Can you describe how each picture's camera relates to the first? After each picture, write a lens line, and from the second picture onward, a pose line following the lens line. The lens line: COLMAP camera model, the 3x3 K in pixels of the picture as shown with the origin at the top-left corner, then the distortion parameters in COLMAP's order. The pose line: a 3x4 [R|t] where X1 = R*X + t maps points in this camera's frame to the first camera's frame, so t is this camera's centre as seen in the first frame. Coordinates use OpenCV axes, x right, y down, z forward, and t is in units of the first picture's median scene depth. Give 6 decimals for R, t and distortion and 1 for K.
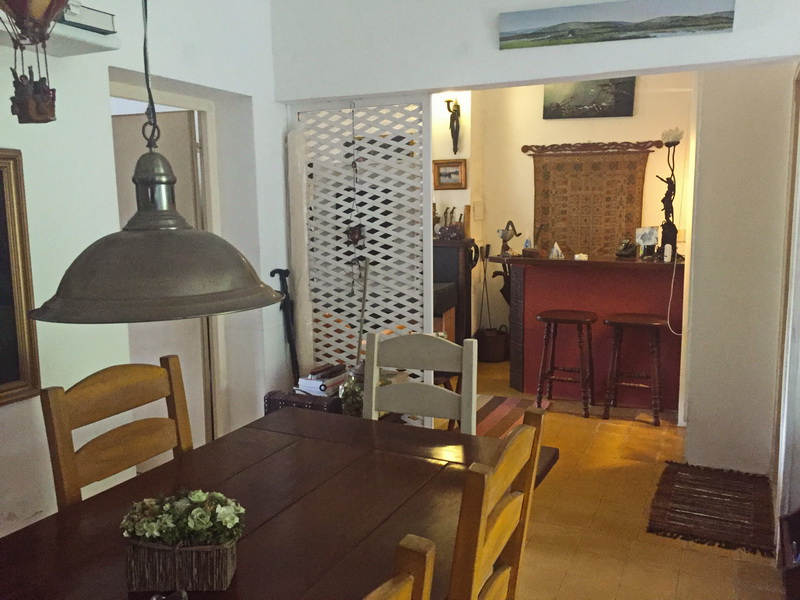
lens RADIAL K [[674.2, 0, 400.8], [0, 674.2, 299.8], [0, 0, 1]] dist [-0.007079, -0.005589]
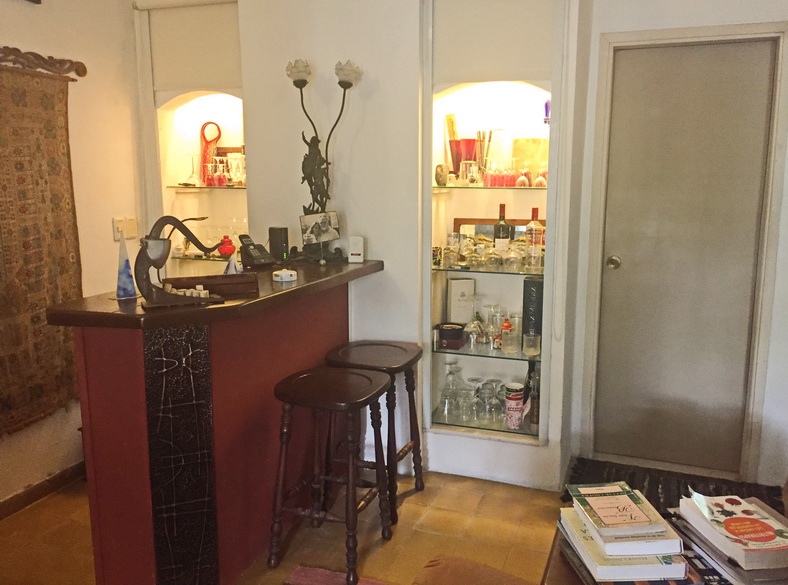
lens RADIAL K [[664.1, 0, 394.6], [0, 664.1, 291.2], [0, 0, 1]] dist [-0.007079, -0.005589]
pose [[-0.097219, -0.160442, 0.982246, -0.207599], [0.141741, 0.974629, 0.173227, -0.108039], [-0.985118, 0.156065, -0.072011, 0.799693]]
